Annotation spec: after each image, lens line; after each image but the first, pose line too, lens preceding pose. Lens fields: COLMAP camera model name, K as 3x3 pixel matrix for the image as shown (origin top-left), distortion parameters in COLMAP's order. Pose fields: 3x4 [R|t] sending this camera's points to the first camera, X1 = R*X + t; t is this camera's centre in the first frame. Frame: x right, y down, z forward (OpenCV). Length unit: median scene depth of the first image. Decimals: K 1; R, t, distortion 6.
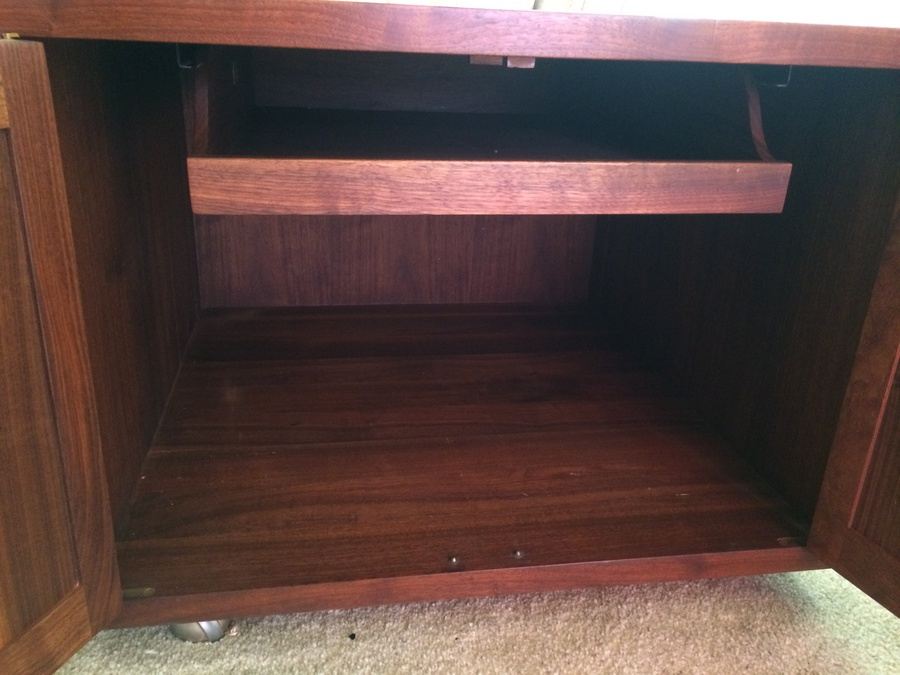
lens RADIAL K [[769.2, 0, 450.8], [0, 769.2, 335.7], [0, 0, 1]] dist [0.085923, -0.118105]
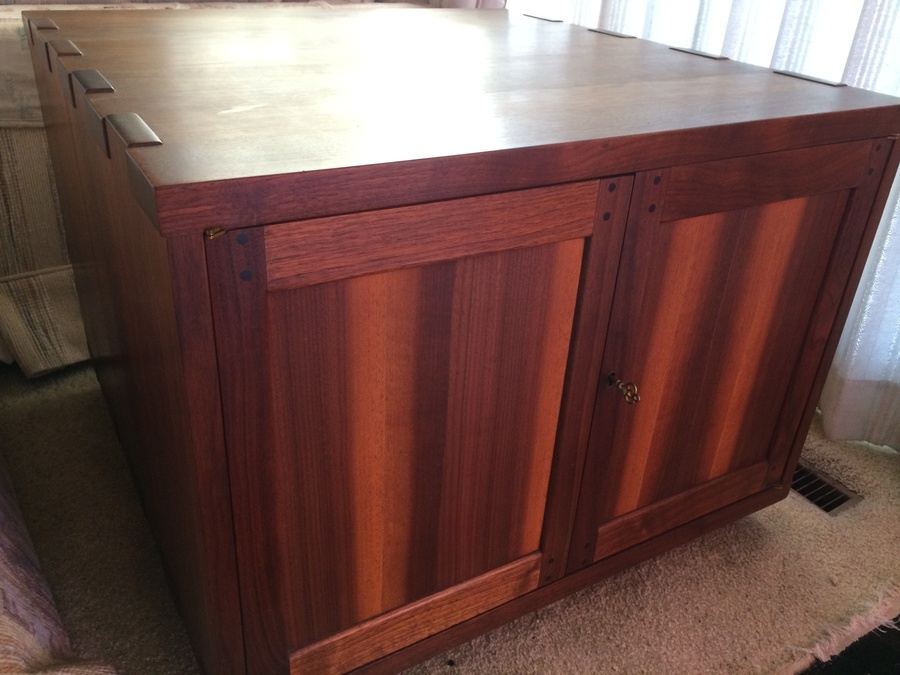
lens RADIAL K [[769.2, 0, 450.8], [0, 769.2, 335.7], [0, 0, 1]] dist [0.085923, -0.118105]
pose [[0.936086, -0.161195, 0.312664, -0.410094], [0.118062, 0.981239, 0.152415, -0.248436], [-0.331367, -0.105760, 0.937556, 0.007570]]
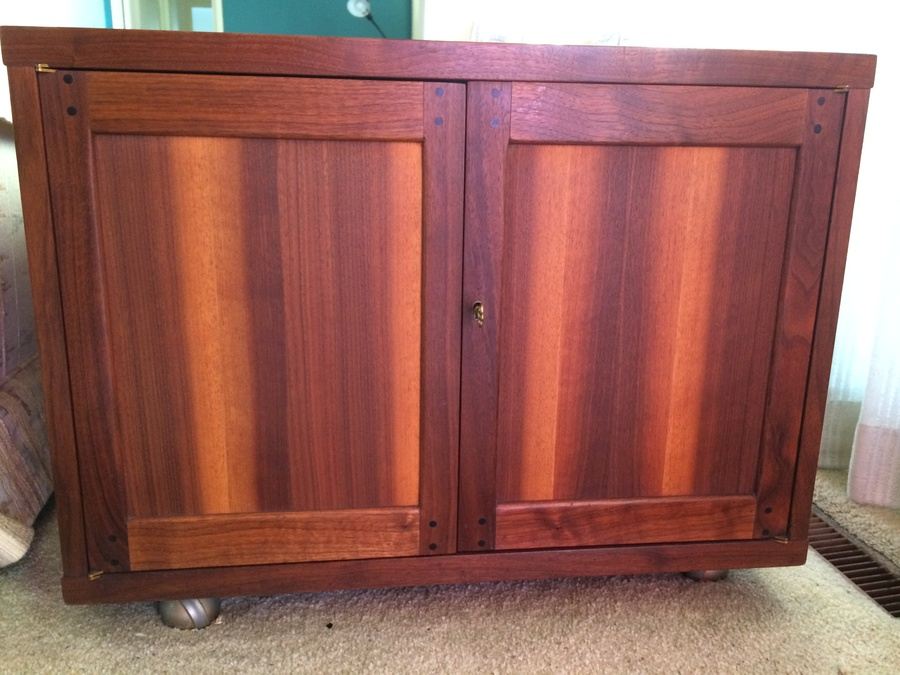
lens RADIAL K [[769.2, 0, 450.8], [0, 769.2, 335.7], [0, 0, 1]] dist [0.085923, -0.118105]
pose [[0.998648, -0.015206, -0.049705, 0.099107], [0.007888, 0.989514, -0.144220, 0.154920], [0.051377, 0.143633, 0.988297, -0.094530]]
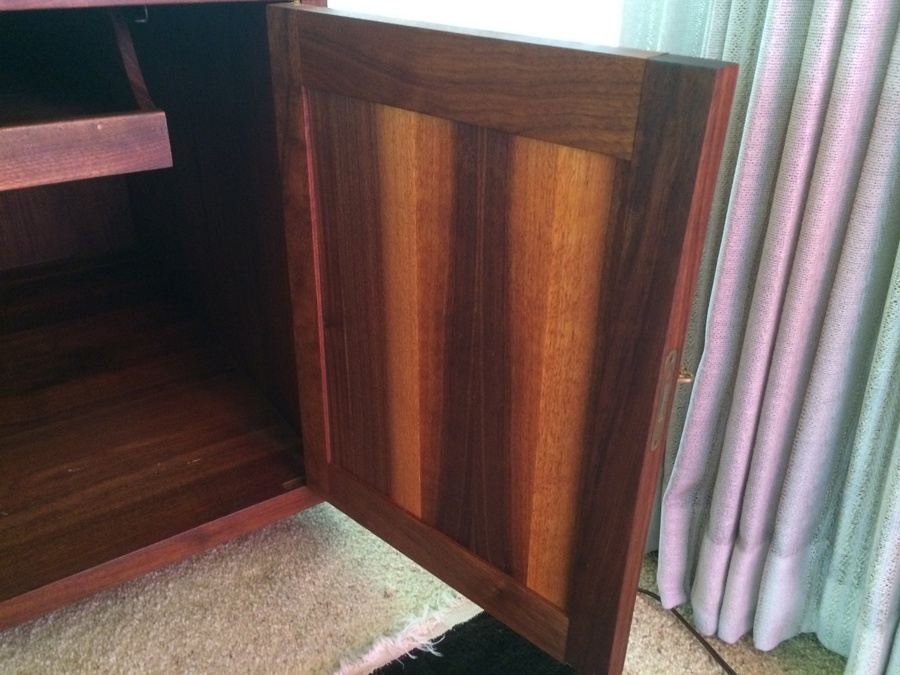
lens RADIAL K [[769.2, 0, 450.8], [0, 769.2, 335.7], [0, 0, 1]] dist [0.085923, -0.118105]
pose [[0.909637, -0.218304, 0.353417, 0.329591], [0.170378, 0.971992, 0.161872, -0.053198], [-0.378855, -0.087030, 0.921355, 0.019142]]
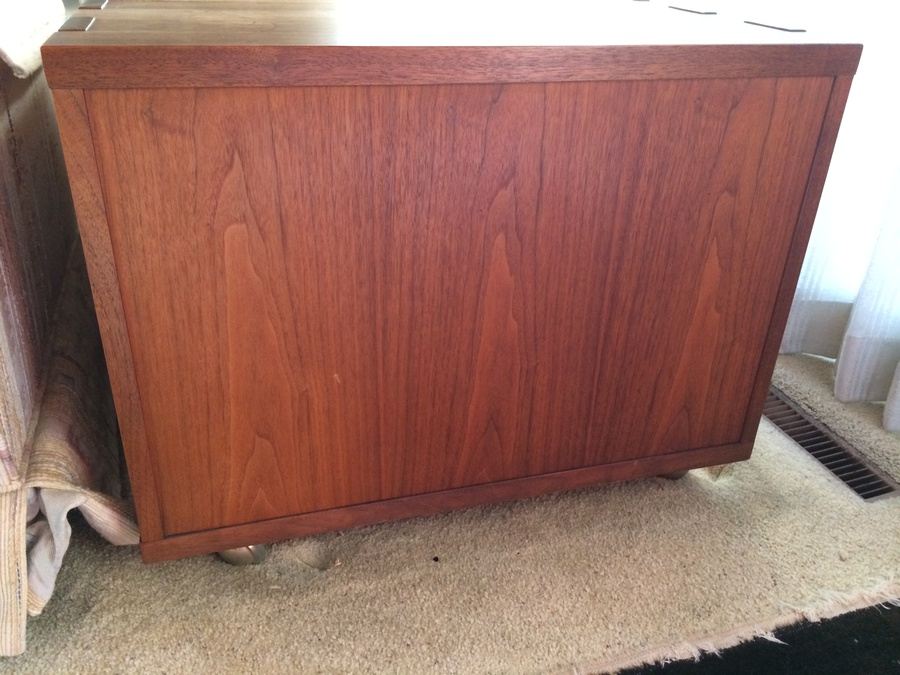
lens RADIAL K [[769.2, 0, 450.8], [0, 769.2, 335.7], [0, 0, 1]] dist [0.085923, -0.118105]
pose [[0.991715, -0.060623, 0.113256, -0.226015], [0.047411, 0.992128, 0.115910, -0.106321], [-0.119391, -0.109580, 0.986782, -0.173957]]
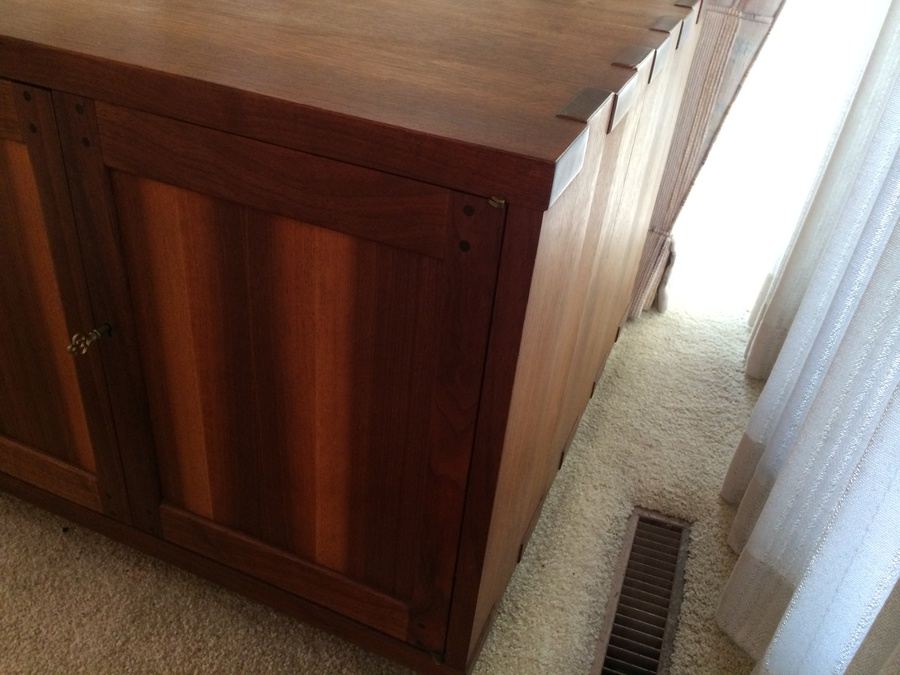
lens RADIAL K [[769.2, 0, 450.8], [0, 769.2, 335.7], [0, 0, 1]] dist [0.085923, -0.118105]
pose [[0.845056, 0.319624, -0.428626, 0.814578], [-0.251343, 0.945027, 0.209168, -0.301143], [0.471918, -0.069027, 0.878936, 0.255480]]
